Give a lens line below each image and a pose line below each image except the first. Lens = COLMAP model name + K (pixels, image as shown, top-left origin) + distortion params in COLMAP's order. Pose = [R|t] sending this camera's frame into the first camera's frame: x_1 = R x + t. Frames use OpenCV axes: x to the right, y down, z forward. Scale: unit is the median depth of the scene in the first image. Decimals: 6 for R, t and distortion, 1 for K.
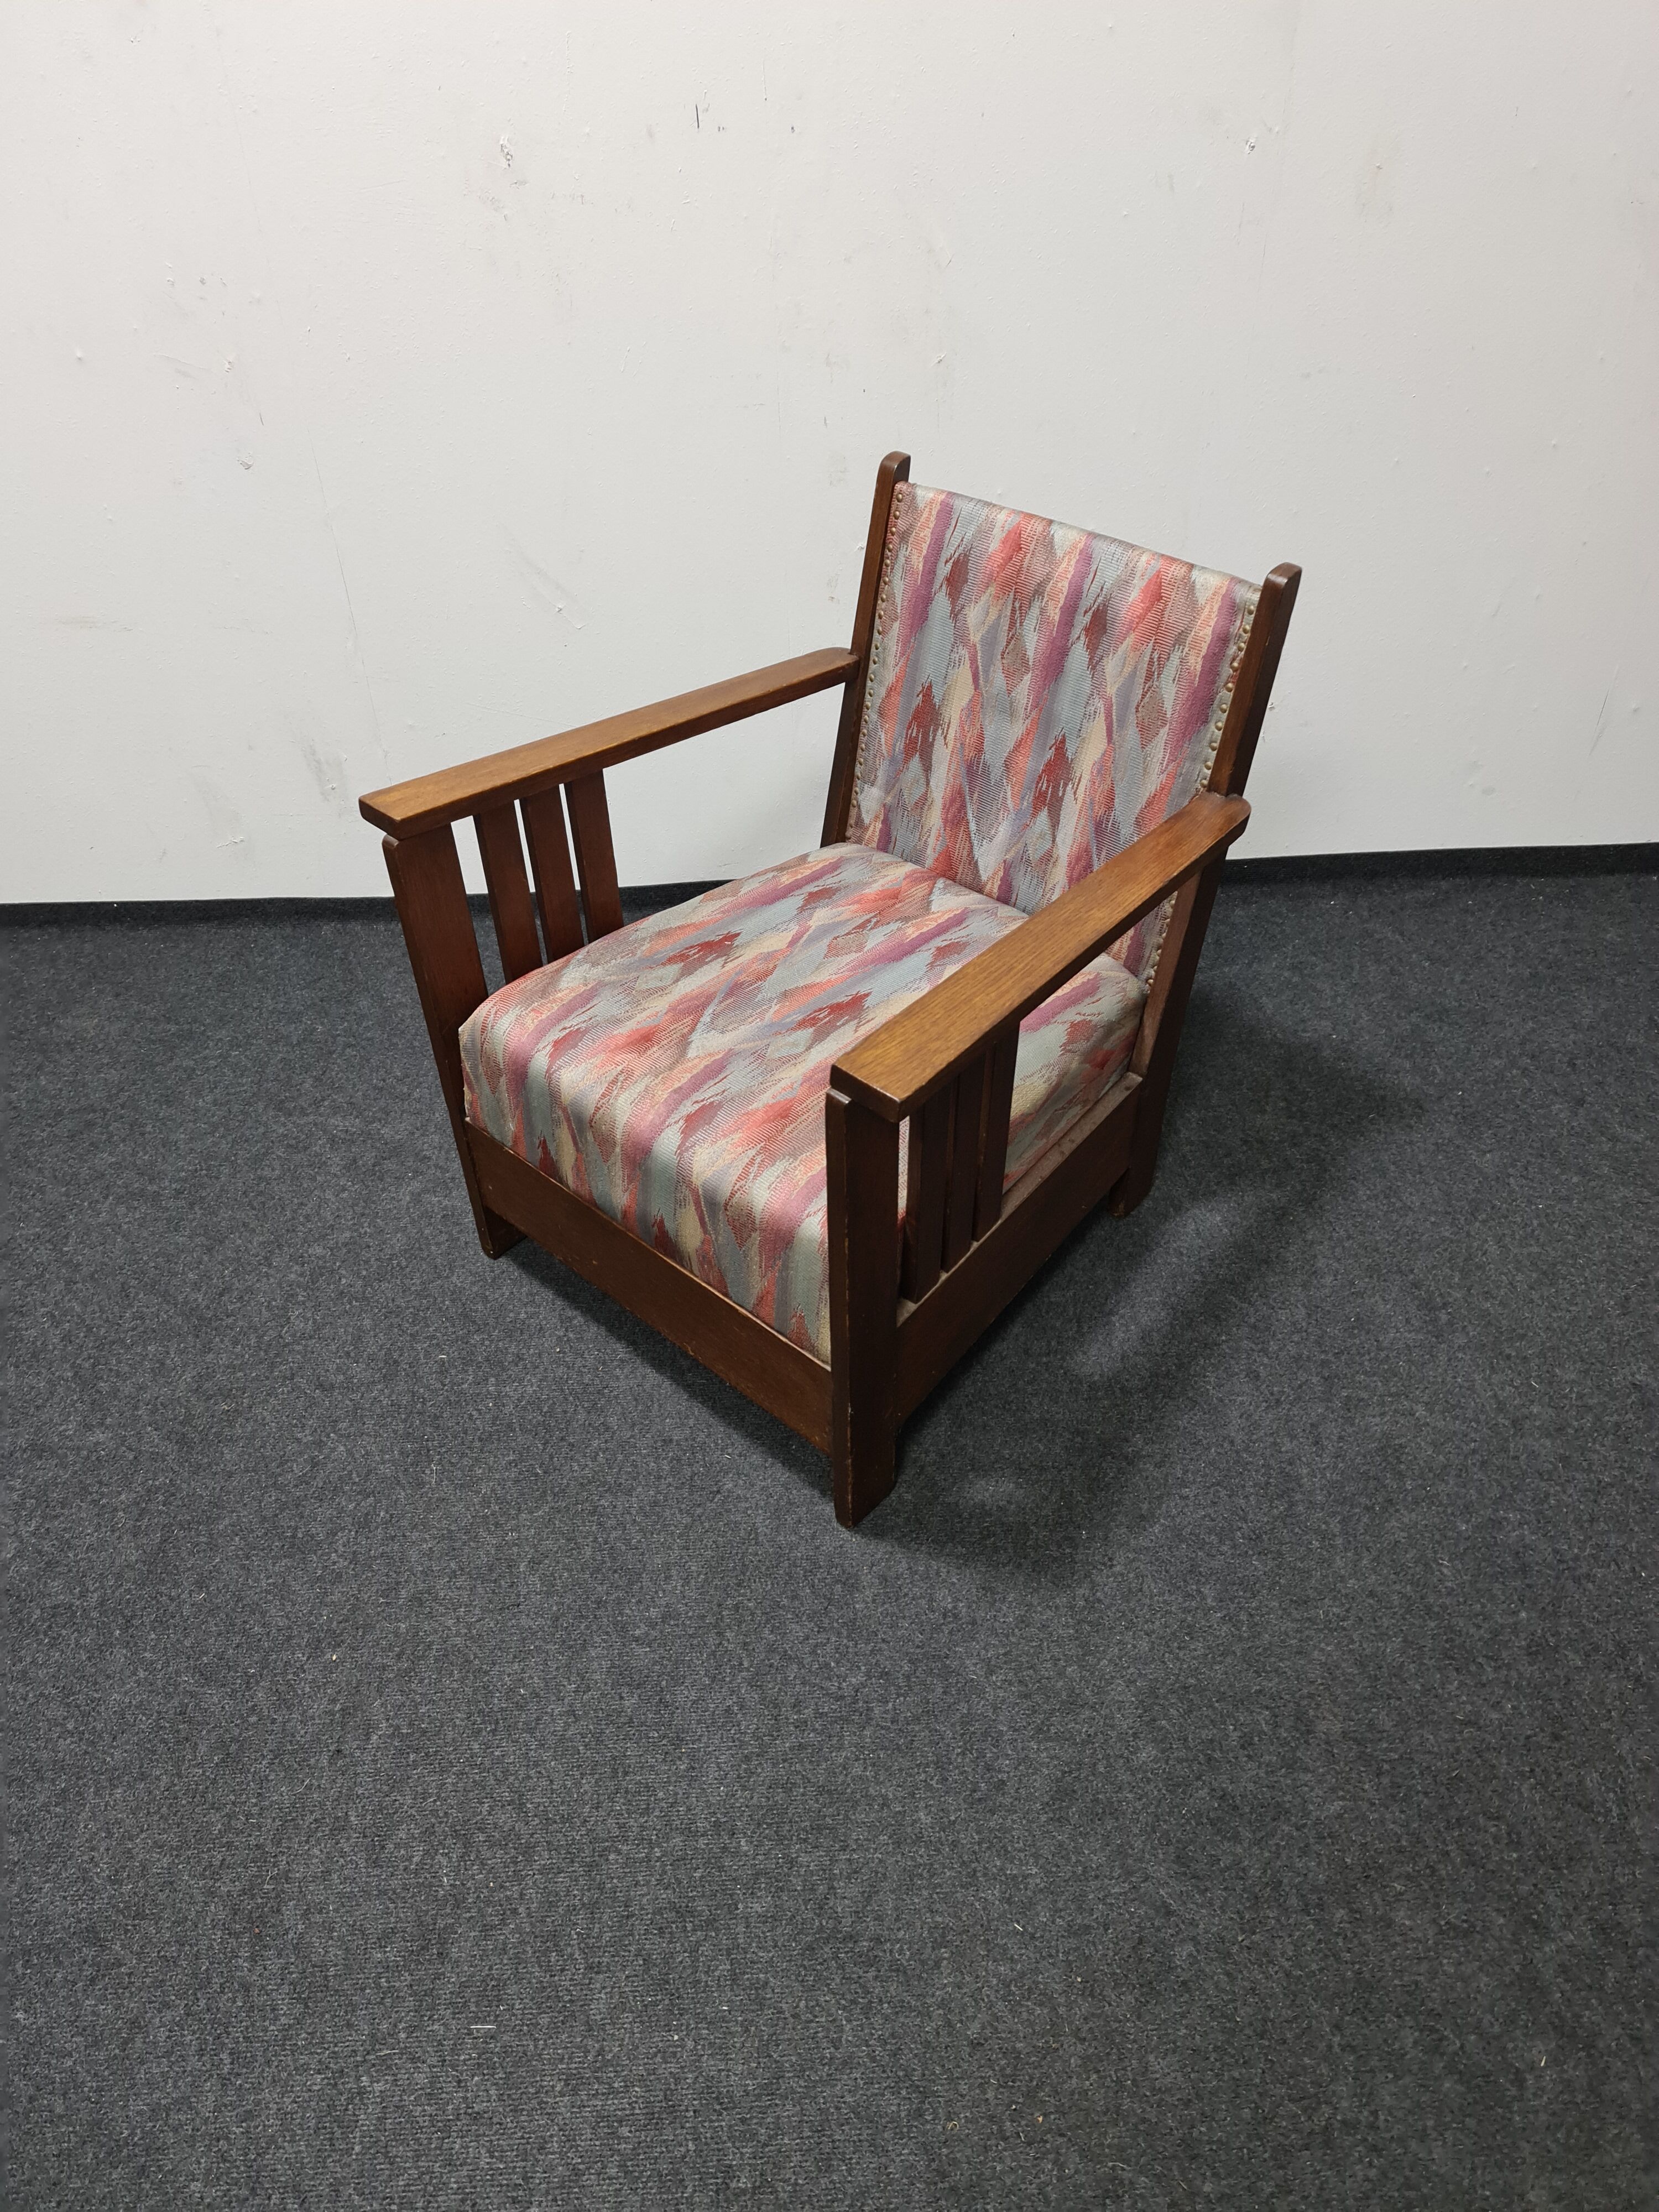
lens RADIAL K [[1583.6, 0, 860.1], [0, 1583.6, 1099.2], [0, 0, 1]] dist [0.082302, -0.065539]
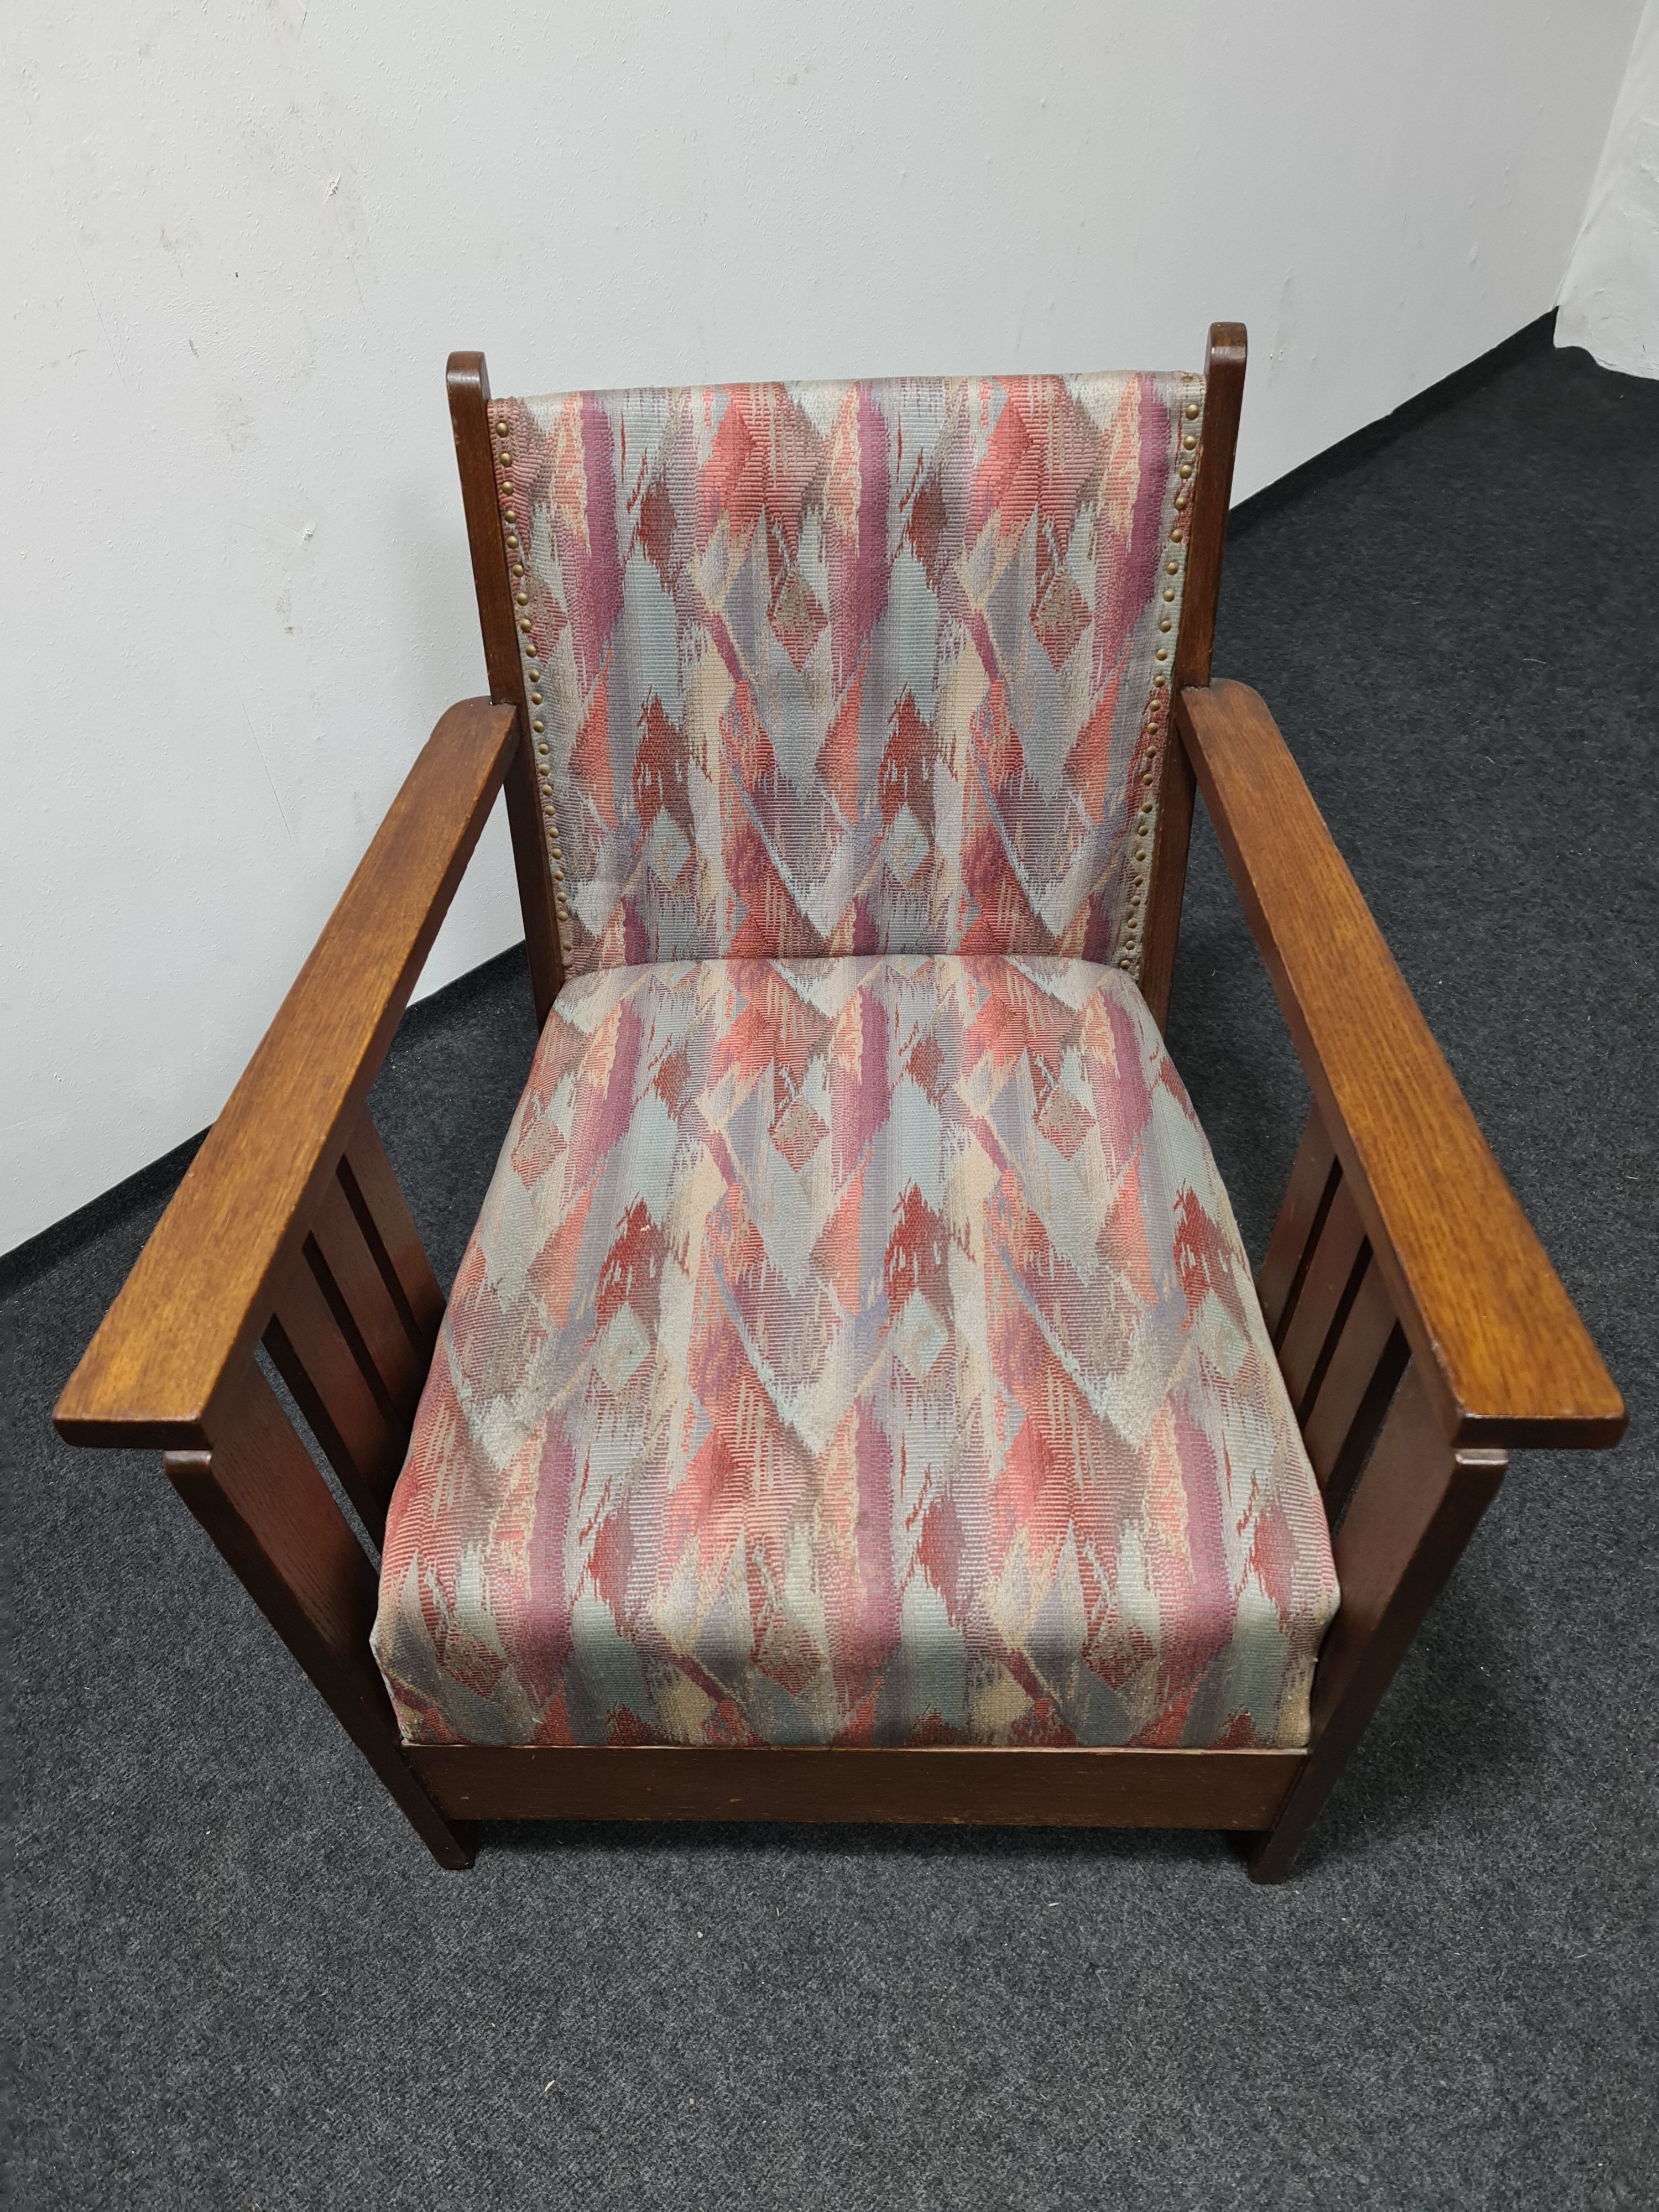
lens RADIAL K [[1589.8, 0, 804.8], [0, 1589.8, 1115.5], [0, 0, 1]] dist [0.069484, -0.059750]
pose [[0.764881, -0.495477, 0.411655, -0.272052], [0.446071, 0.868433, 0.216436, -0.246251], [-0.464733, 0.018080, 0.885266, 0.448531]]
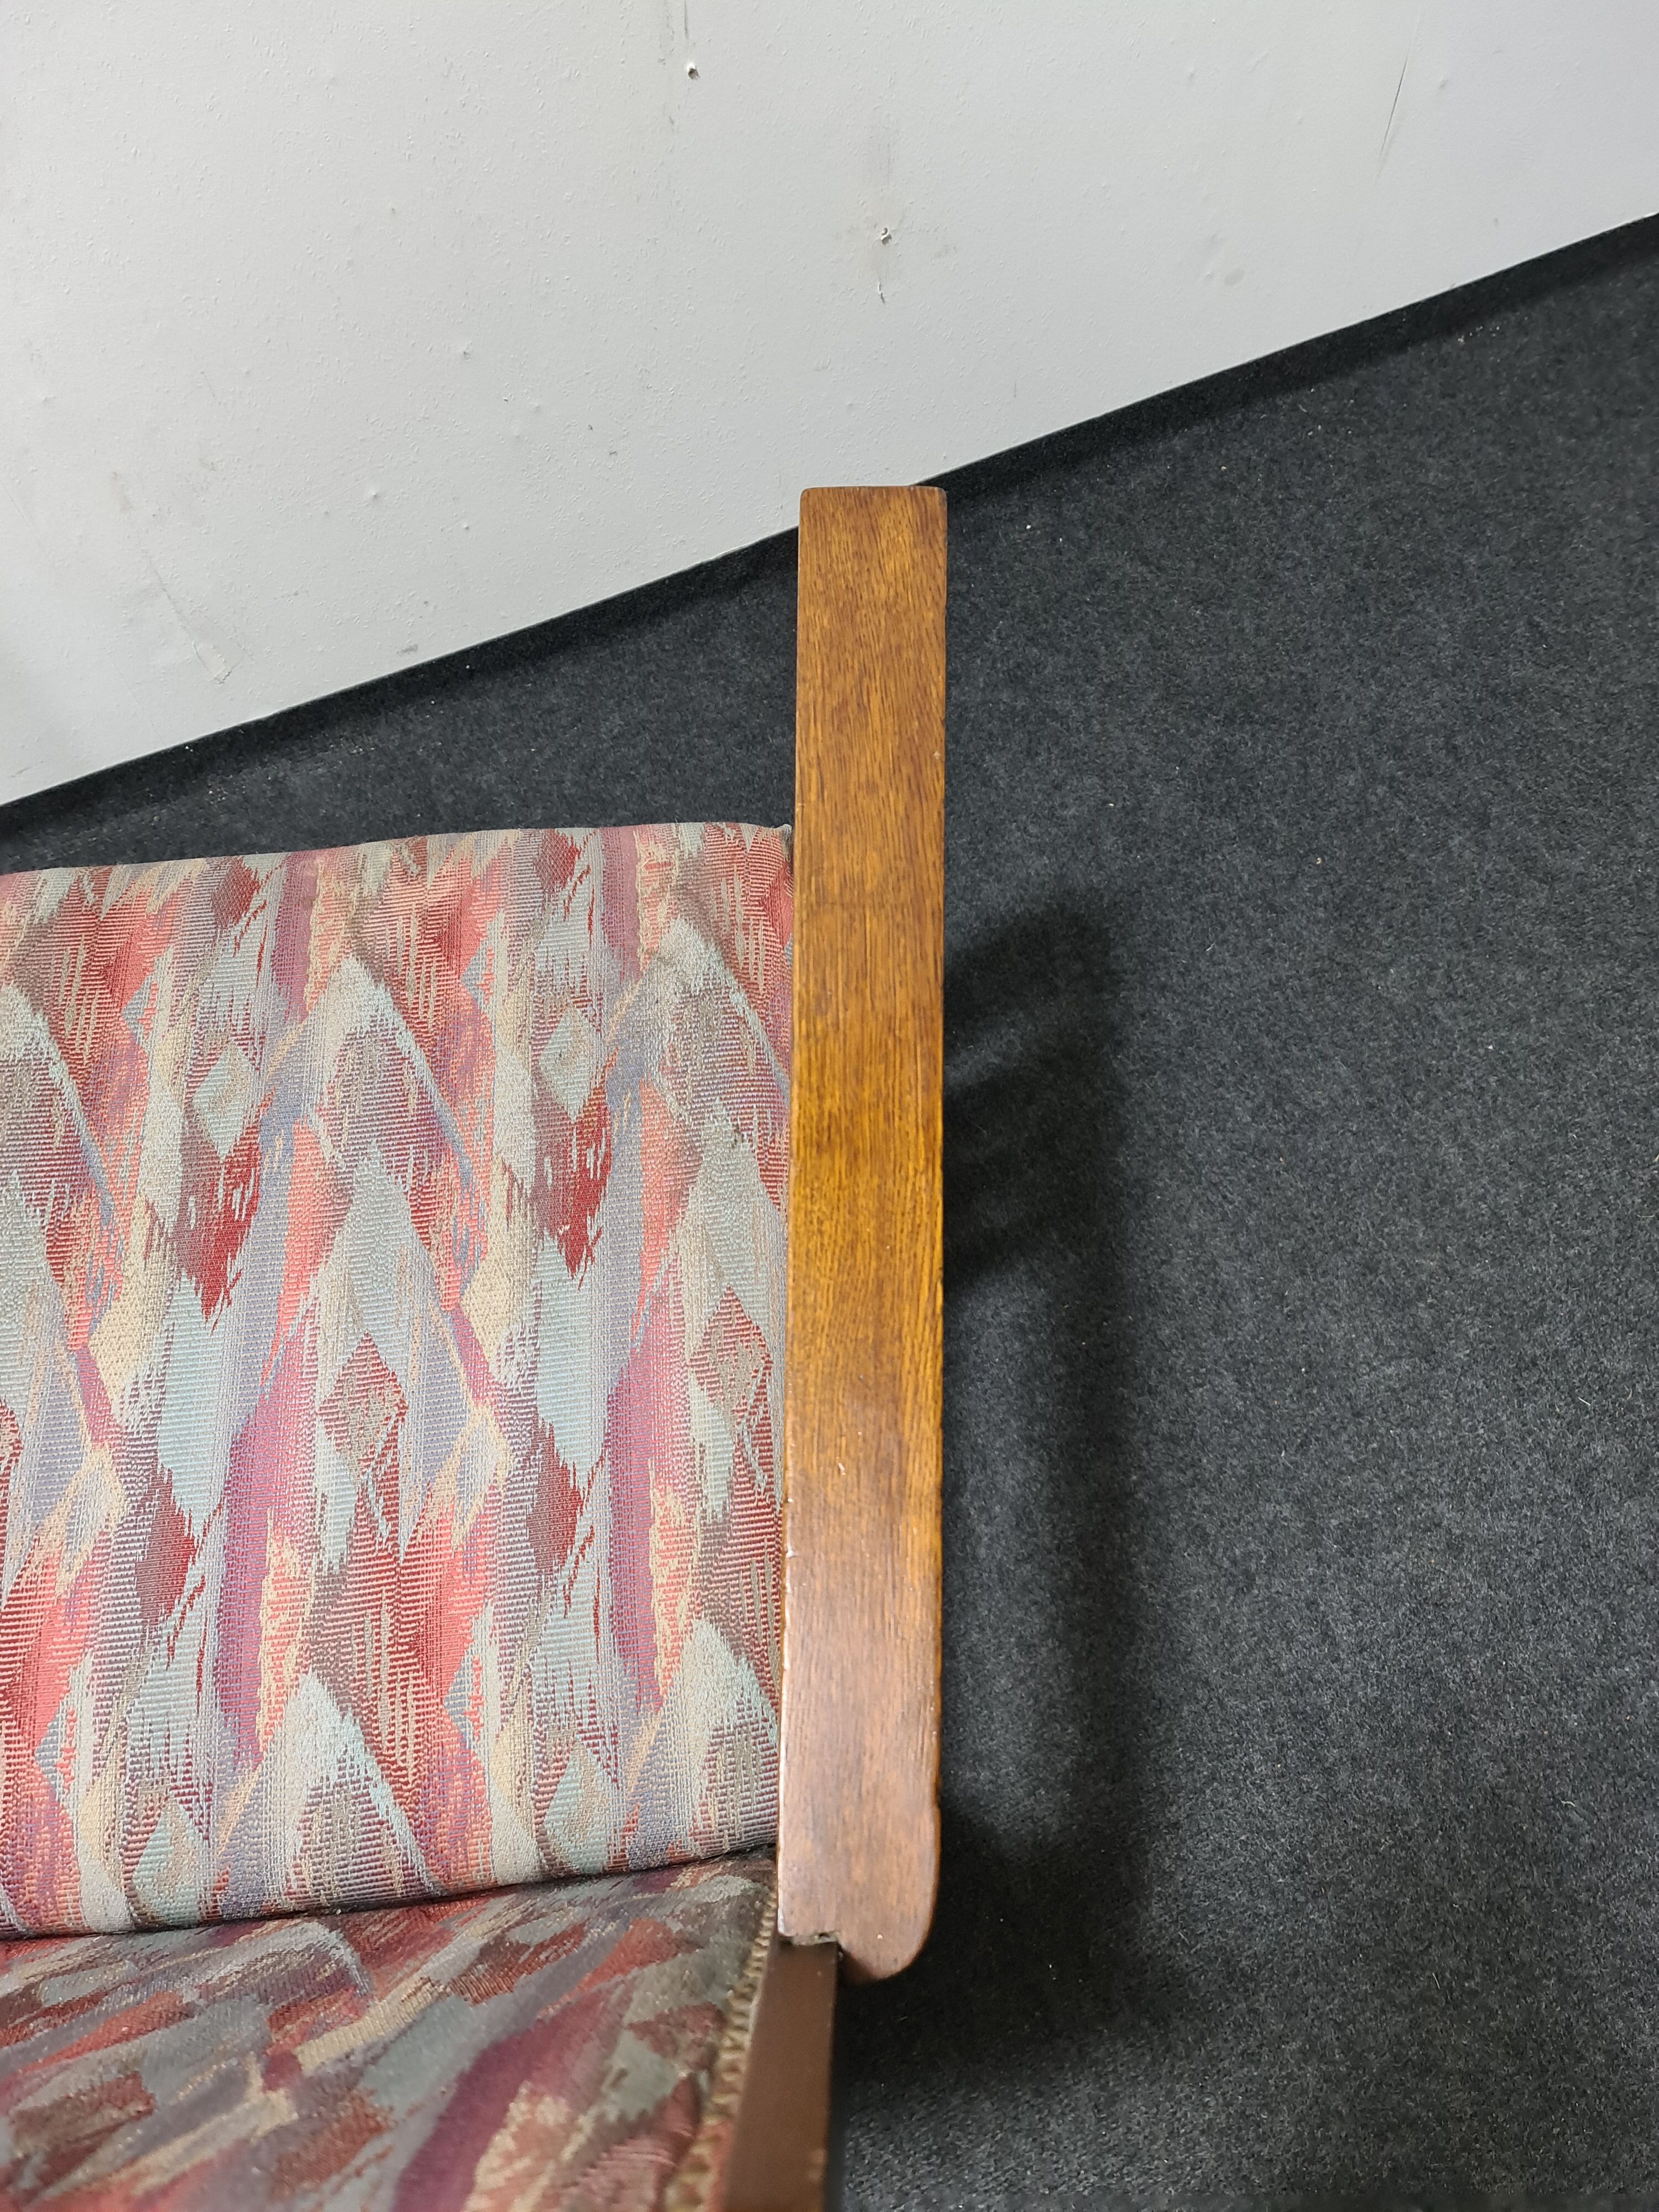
lens RADIAL K [[1649.8, 0, 832.8], [0, 1649.8, 1121.4], [0, 0, 1]] dist [0.040260, 0.004651]
pose [[-0.698052, 0.648887, -0.302770, -0.011518], [-0.450854, -0.069804, 0.889864, -0.586383], [0.556286, 0.757676, 0.341280, 0.876329]]
